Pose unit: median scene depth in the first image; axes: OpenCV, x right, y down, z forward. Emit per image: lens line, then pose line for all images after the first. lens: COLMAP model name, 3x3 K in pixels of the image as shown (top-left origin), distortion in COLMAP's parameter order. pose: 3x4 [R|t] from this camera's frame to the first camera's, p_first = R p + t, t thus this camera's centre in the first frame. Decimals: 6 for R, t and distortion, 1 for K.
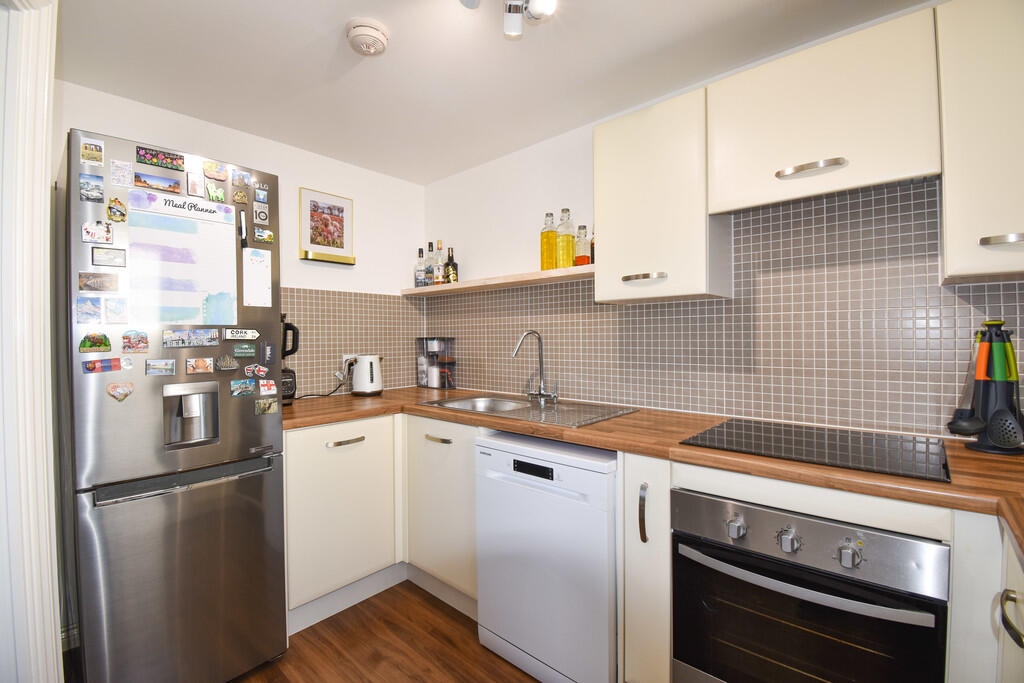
lens RADIAL K [[455.9, 0, 512.0], [0, 455.9, 341.5], [0, 0, 1]] dist [0.002570, 0.000001]
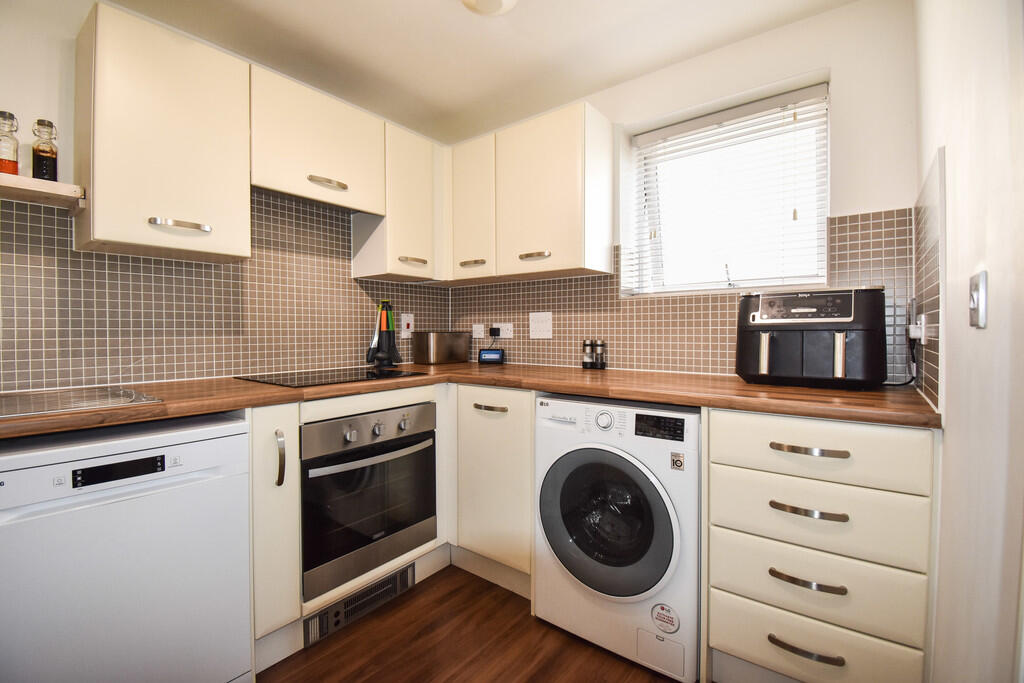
lens RADIAL K [[455.9, 0, 512.0], [0, 455.9, 341.5], [0, 0, 1]] dist [0.002570, 0.000001]
pose [[-0.067716, -0.016065, 0.997575, -0.624304], [0.009419, 0.999816, 0.016740, 0.072208], [-0.997660, 0.010530, -0.067552, 0.414059]]
